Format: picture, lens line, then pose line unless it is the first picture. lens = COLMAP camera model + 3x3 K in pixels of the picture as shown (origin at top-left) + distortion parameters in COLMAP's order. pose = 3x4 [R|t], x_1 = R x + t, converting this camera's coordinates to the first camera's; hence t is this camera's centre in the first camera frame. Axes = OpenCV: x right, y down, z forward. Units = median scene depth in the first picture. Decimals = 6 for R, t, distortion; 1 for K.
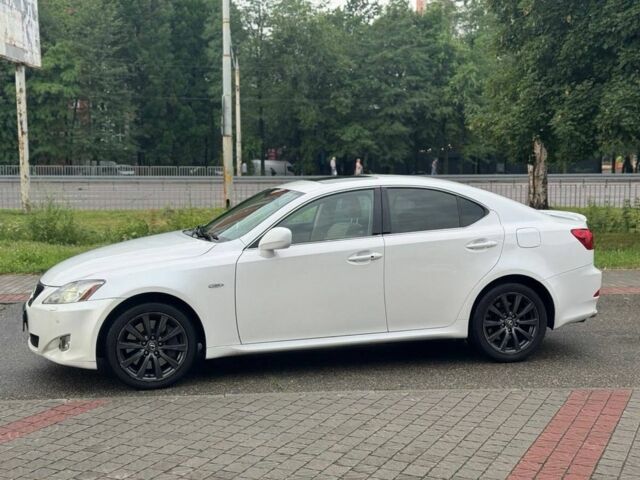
lens RADIAL K [[922.7, 0, 312.7], [0, 922.7, 239.8], [0, 0, 1]] dist [0.152769, -0.127229]
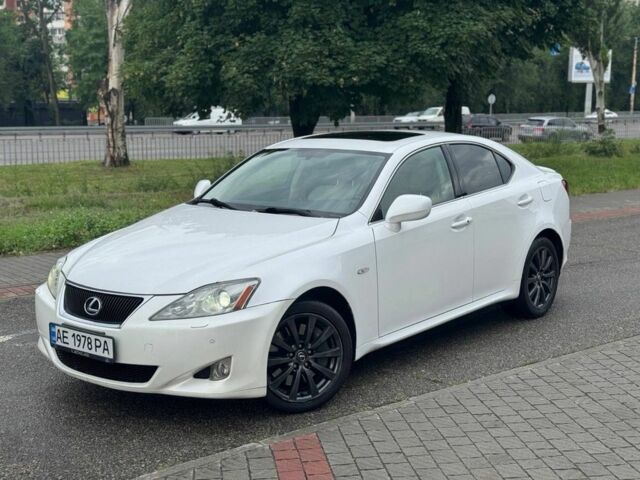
lens RADIAL K [[923.4, 0, 320.0], [0, 923.4, 240.0], [0, 0, 1]] dist [0.135322, -0.052102]
pose [[0.817306, -0.084071, 0.570038, -0.584089], [0.054431, 0.996139, 0.068872, -0.035045], [-0.573628, -0.025261, 0.818727, 0.350545]]
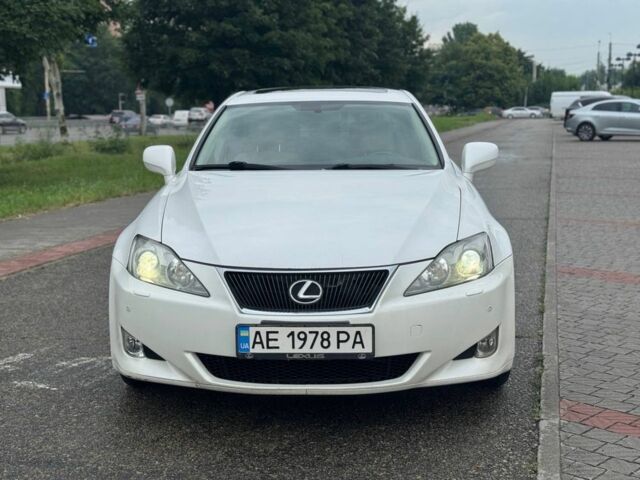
lens RADIAL K [[922.7, 0, 312.7], [0, 922.7, 239.8], [0, 0, 1]] dist [0.152769, -0.127229]
pose [[0.305919, -0.135526, 0.942362, -0.825422], [0.102397, 0.988758, 0.108957, -0.030943], [-0.946535, 0.063164, 0.316357, 0.885429]]
